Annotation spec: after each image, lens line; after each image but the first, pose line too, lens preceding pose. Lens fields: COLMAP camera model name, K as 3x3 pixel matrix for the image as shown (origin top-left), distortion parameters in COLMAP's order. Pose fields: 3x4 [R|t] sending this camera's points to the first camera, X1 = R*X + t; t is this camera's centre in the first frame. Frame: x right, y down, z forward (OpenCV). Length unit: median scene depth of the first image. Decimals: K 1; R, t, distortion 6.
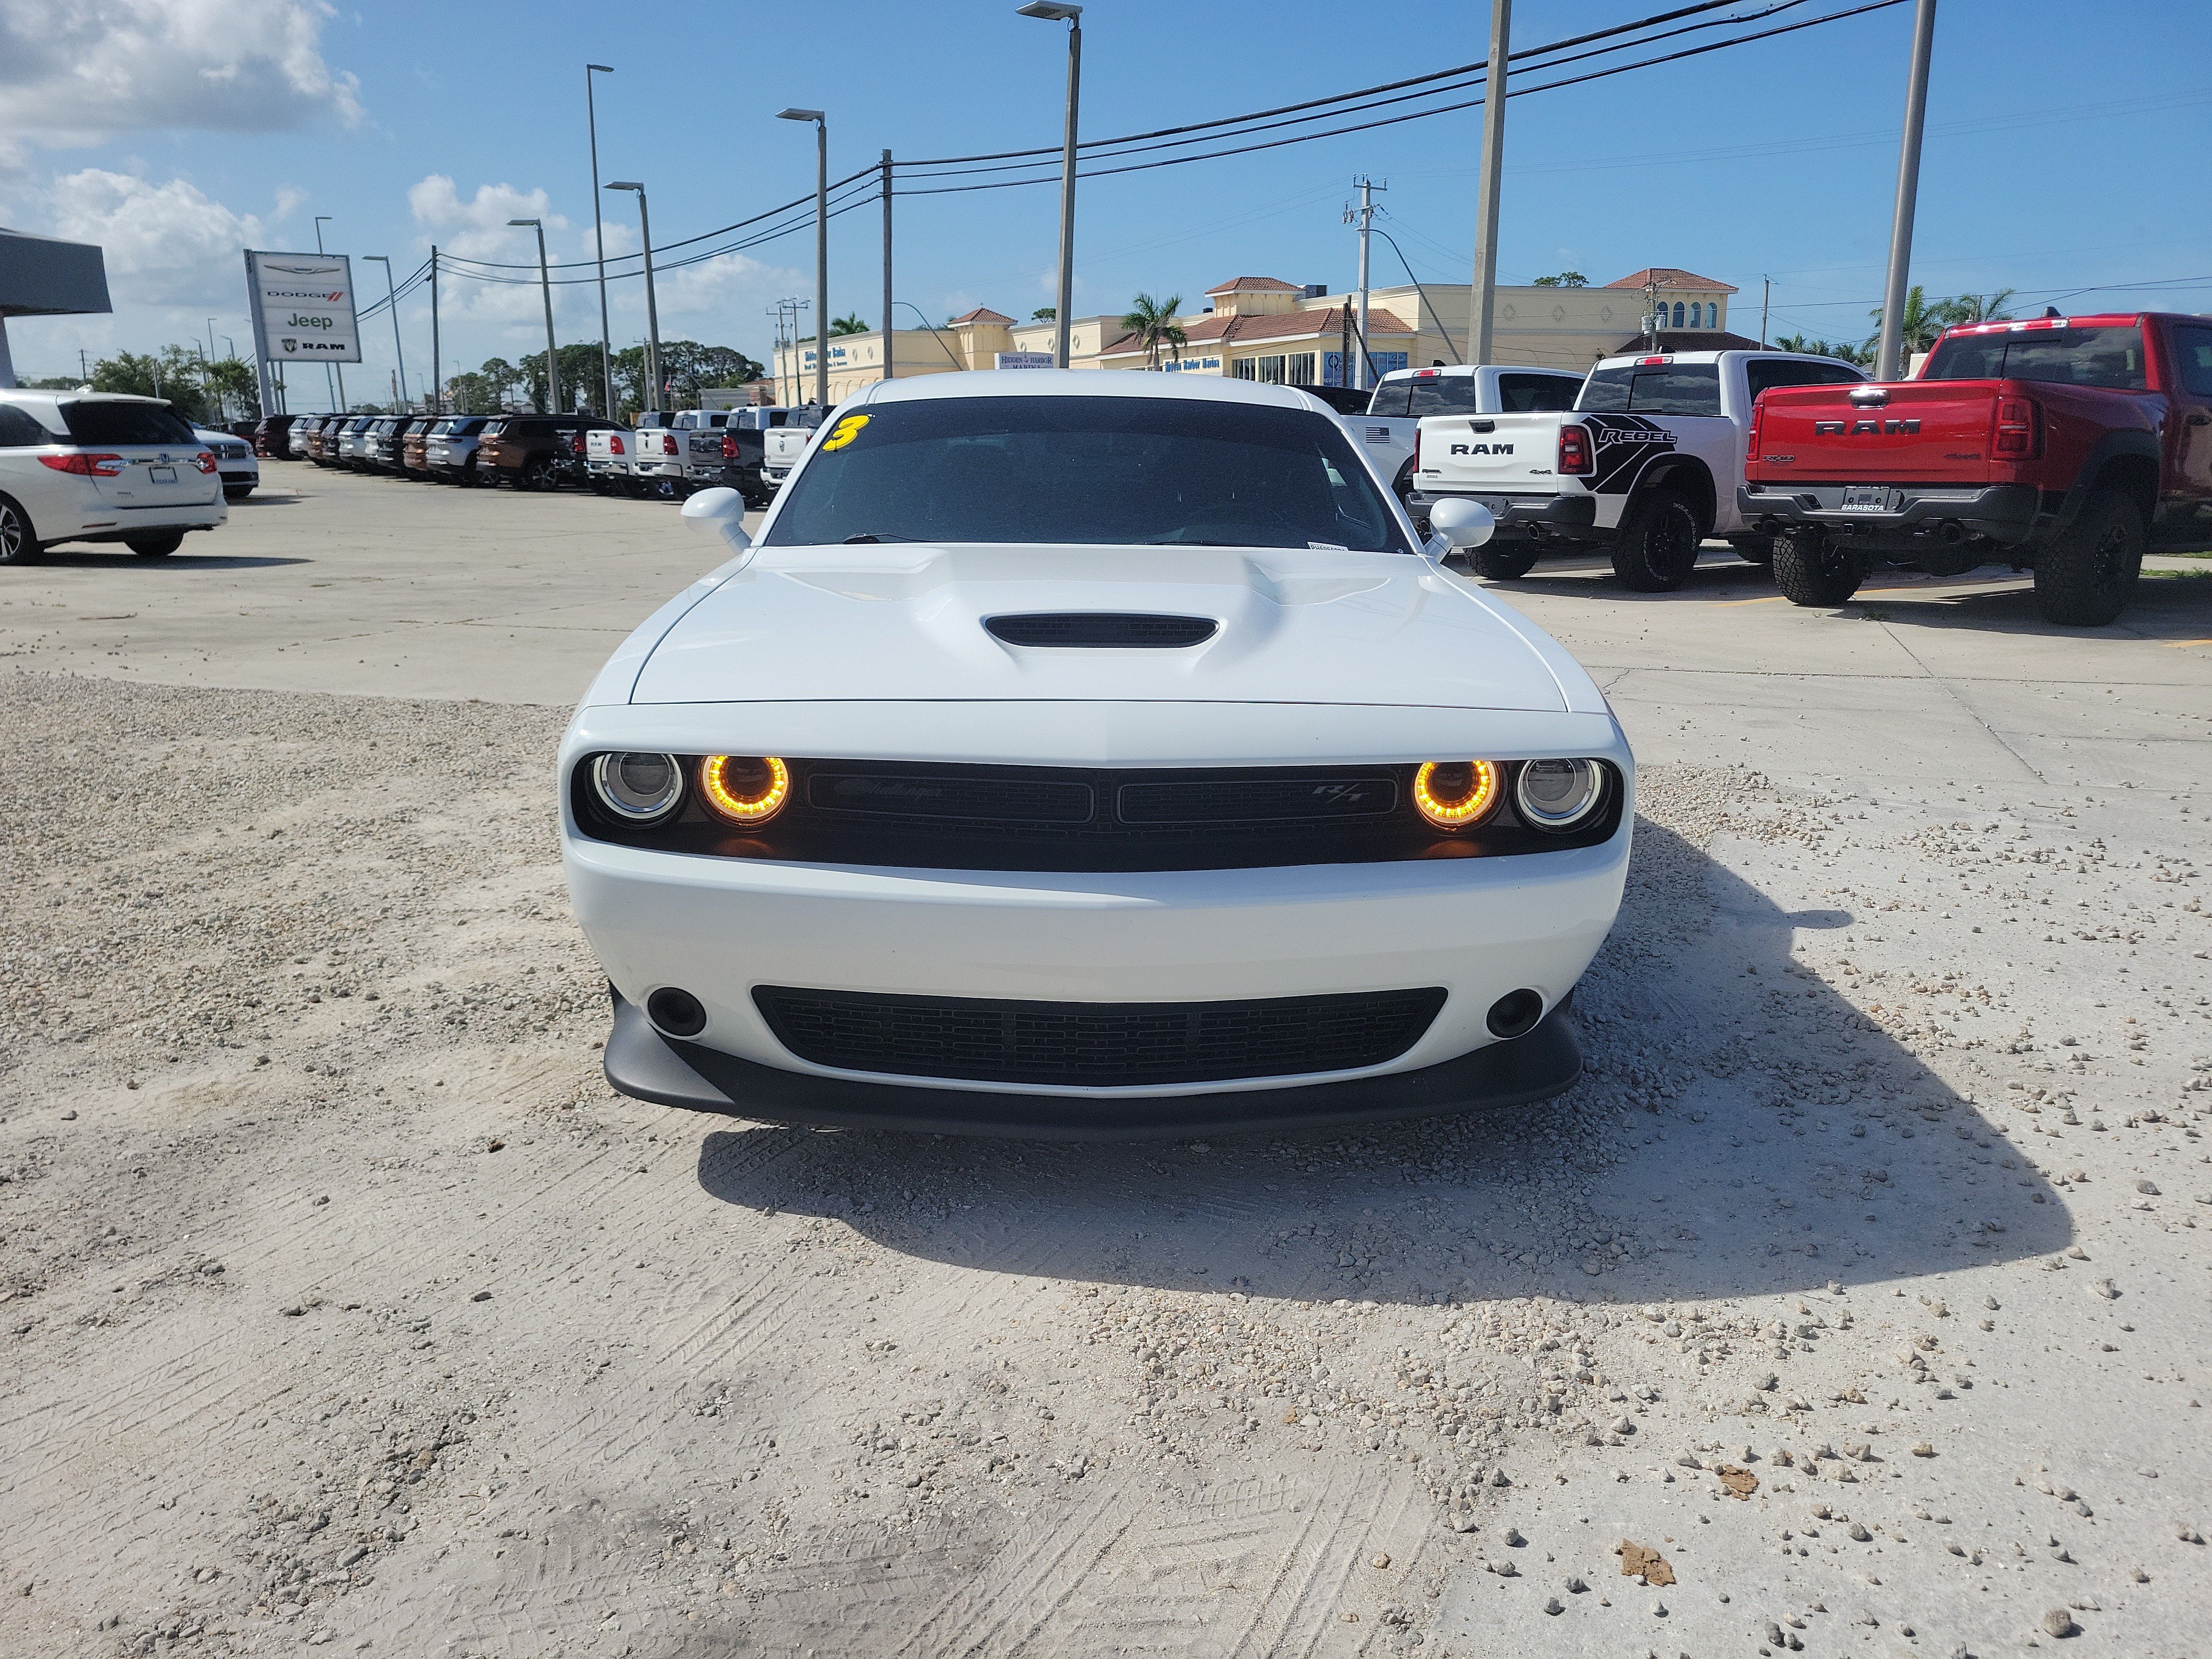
lens RADIAL K [[1660.3, 0, 1106.0], [0, 1660.3, 829.5], [0, 0, 1]] dist [0.055069, -0.053102]
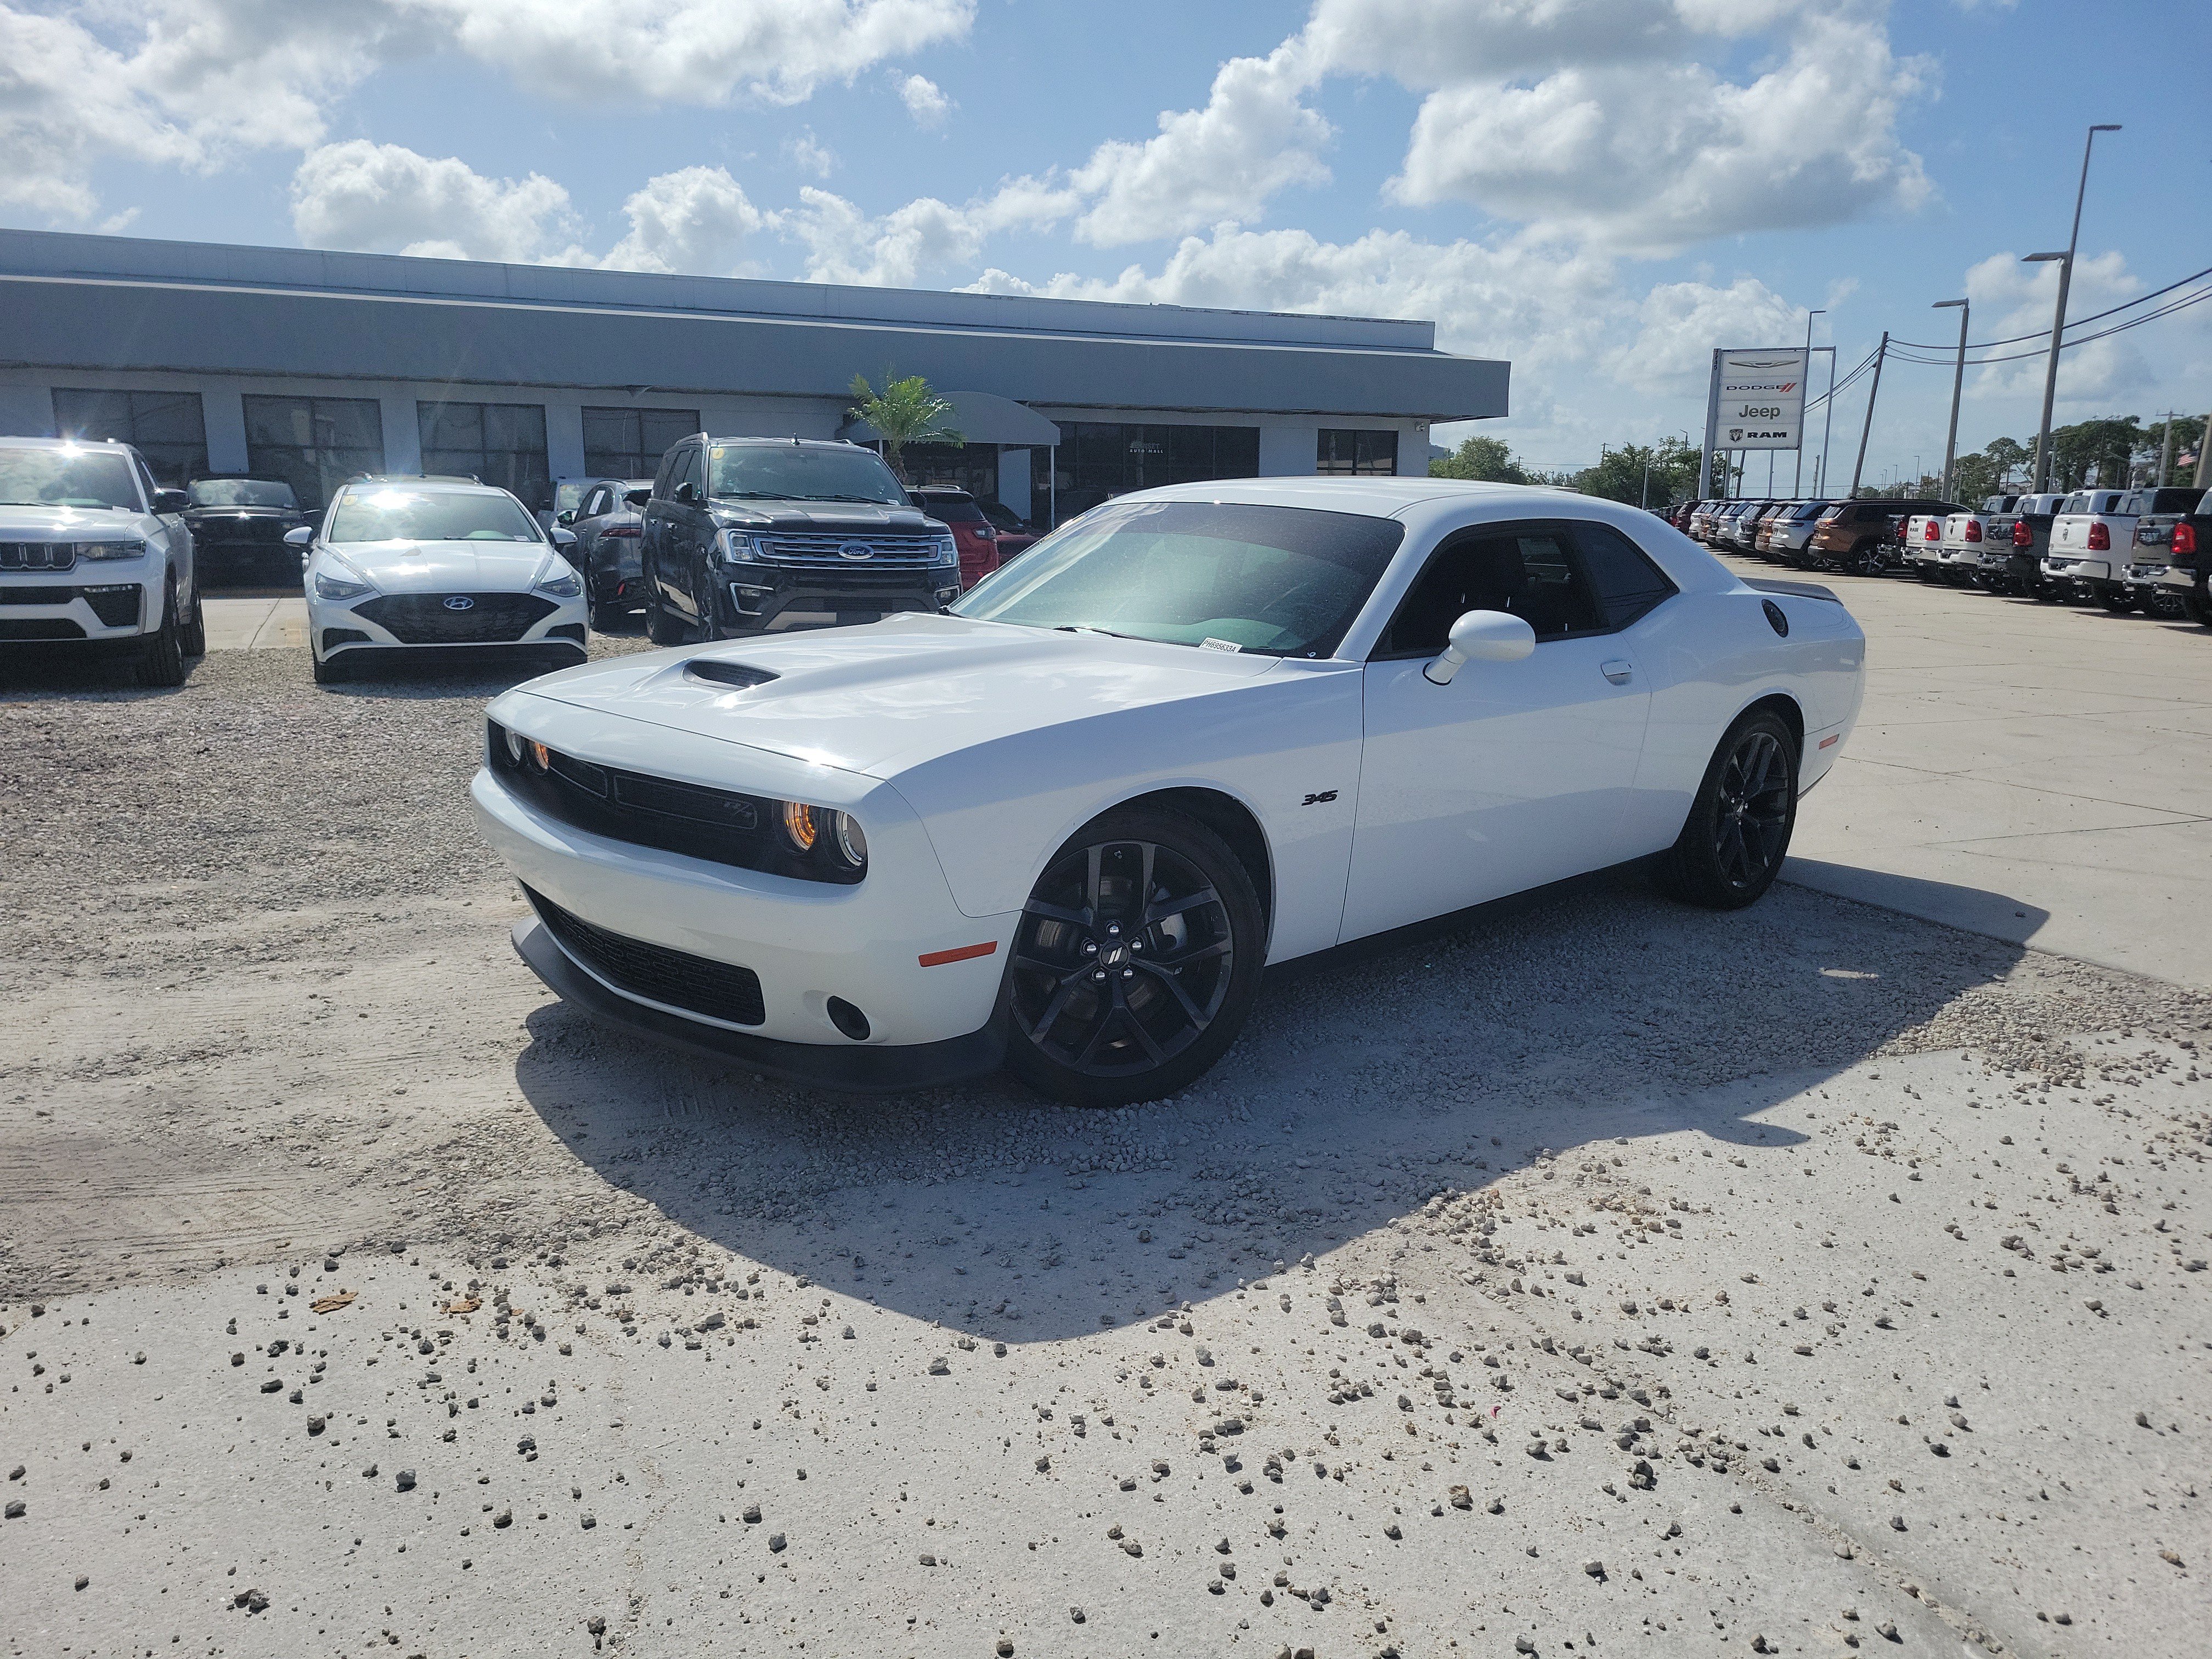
lens RADIAL K [[1640.4, 0, 1106.0], [0, 1640.4, 829.5], [0, 0, 1]] dist [0.054962, -0.034125]
pose [[0.676965, 0.150513, -0.720461, 0.252222], [-0.182540, 0.982619, 0.033761, -0.020609], [0.713020, 0.108658, 0.692673, 0.060429]]
